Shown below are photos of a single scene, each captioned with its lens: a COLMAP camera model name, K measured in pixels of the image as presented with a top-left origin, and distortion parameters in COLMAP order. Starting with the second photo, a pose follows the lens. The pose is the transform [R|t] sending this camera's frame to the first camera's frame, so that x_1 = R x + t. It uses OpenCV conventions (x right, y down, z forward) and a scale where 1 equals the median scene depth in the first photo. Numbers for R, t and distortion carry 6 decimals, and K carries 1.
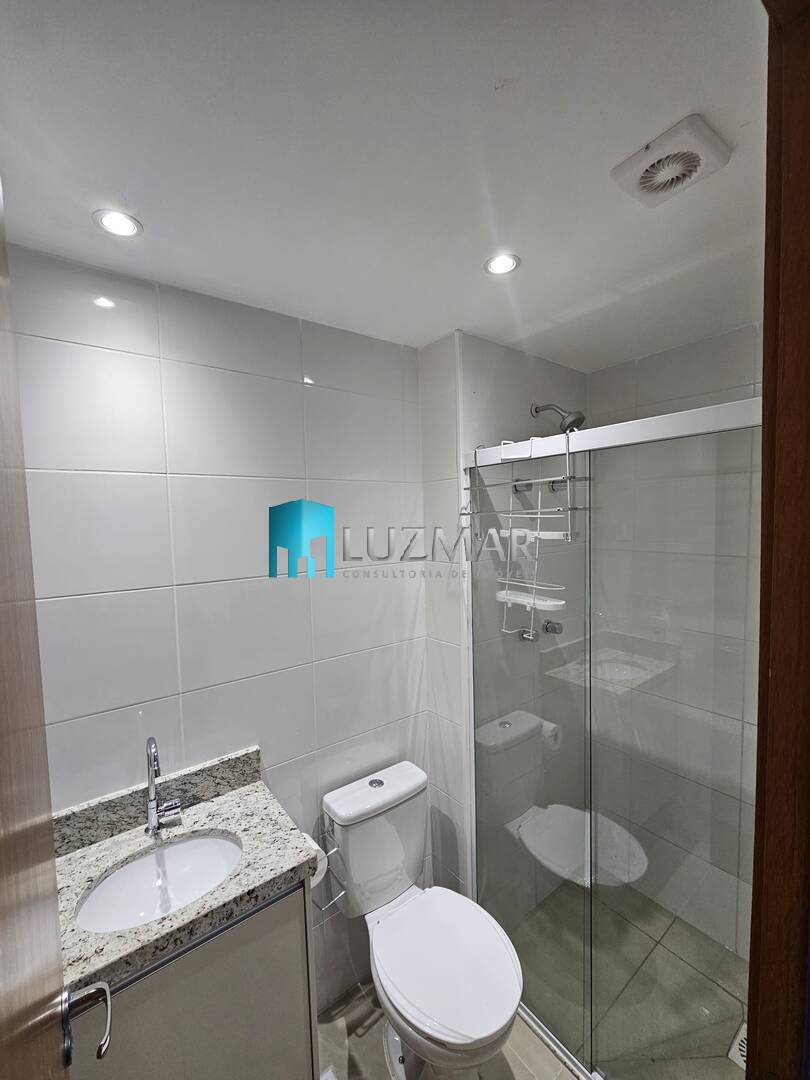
lens RADIAL K [[446.7, 0, 403.3], [0, 446.7, 547.5], [0, 0, 1]] dist [-0.002953, 0.003149]
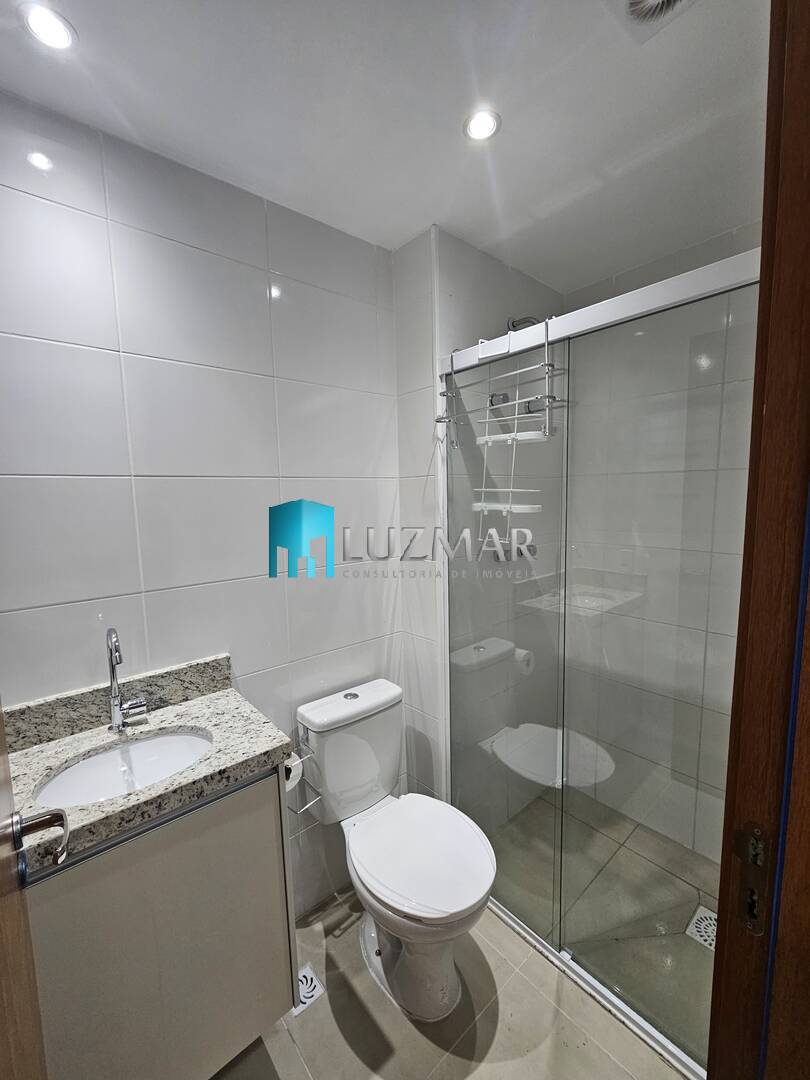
lens RADIAL K [[446.7, 0, 403.3], [0, 446.7, 547.5], [0, 0, 1]] dist [-0.002953, 0.003149]
pose [[0.998198, -0.004810, 0.059815, -0.003126], [0.001799, 0.998733, 0.050291, 0.162331], [-0.059981, -0.050093, 0.996942, 0.023537]]
